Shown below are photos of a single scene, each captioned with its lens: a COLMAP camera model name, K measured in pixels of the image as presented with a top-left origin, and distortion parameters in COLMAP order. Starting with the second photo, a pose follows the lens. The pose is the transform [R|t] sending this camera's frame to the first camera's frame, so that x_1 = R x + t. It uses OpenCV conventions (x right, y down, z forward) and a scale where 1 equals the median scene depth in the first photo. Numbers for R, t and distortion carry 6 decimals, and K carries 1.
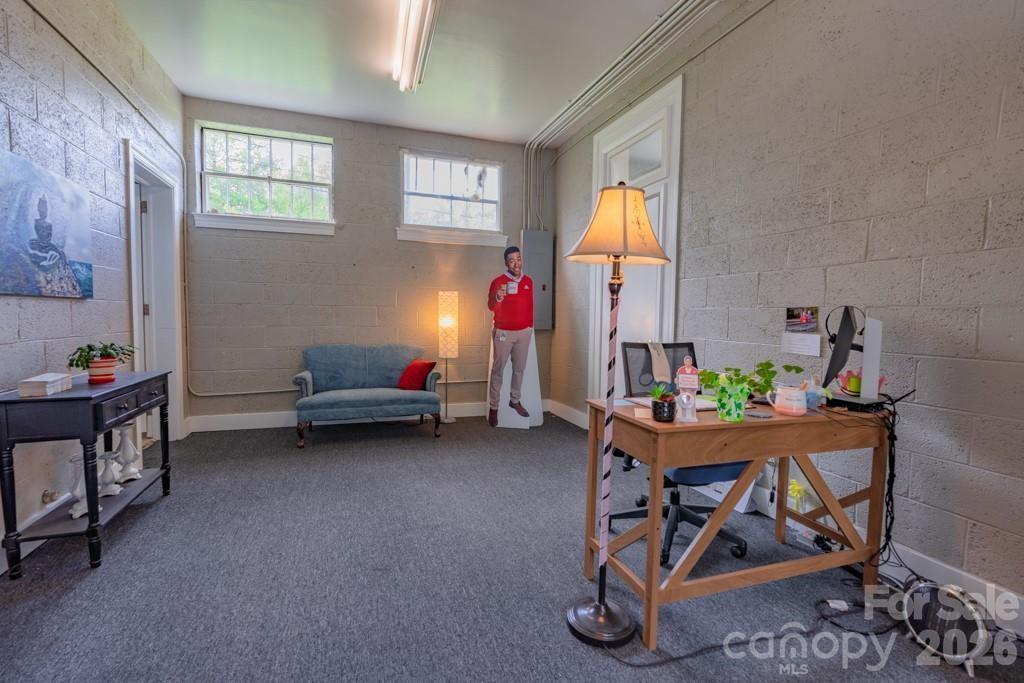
lens RADIAL K [[459.9, 0, 509.6], [0, 459.9, 341.9], [0, 0, 1]] dist [-0.007691, 0.000446]
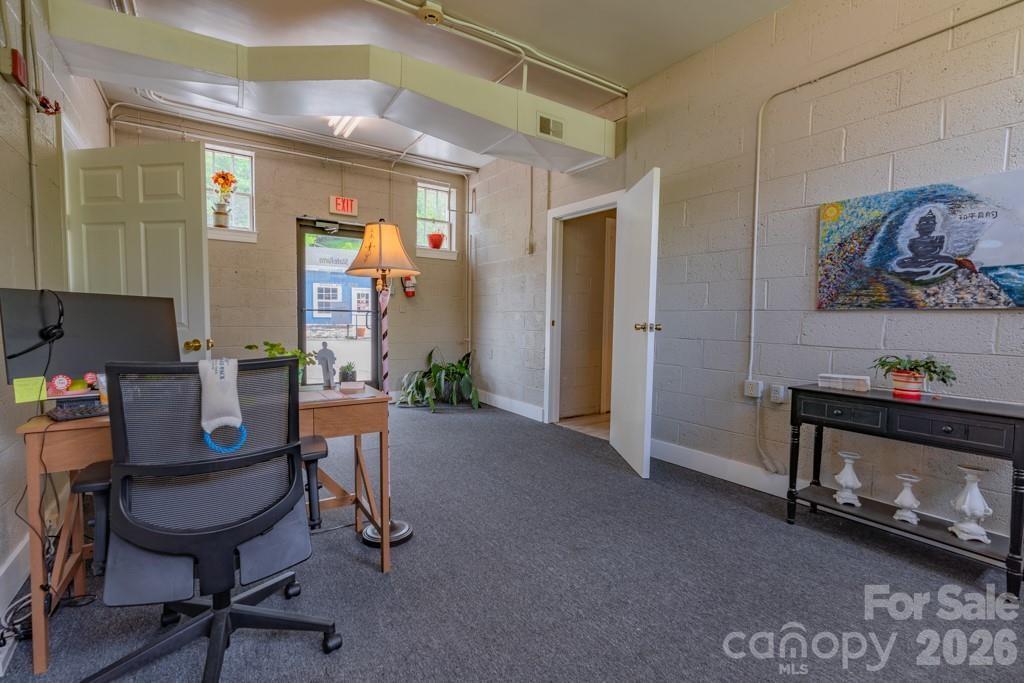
lens RADIAL K [[459.9, 0, 511.6], [0, 459.9, 344.0], [0, 0, 1]] dist [-0.007691, 0.000446]
pose [[-0.969882, -0.013707, -0.243188, 0.145470], [-0.041516, 0.993109, 0.109599, -0.099463], [0.240010, 0.116394, -0.963767, 1.837874]]
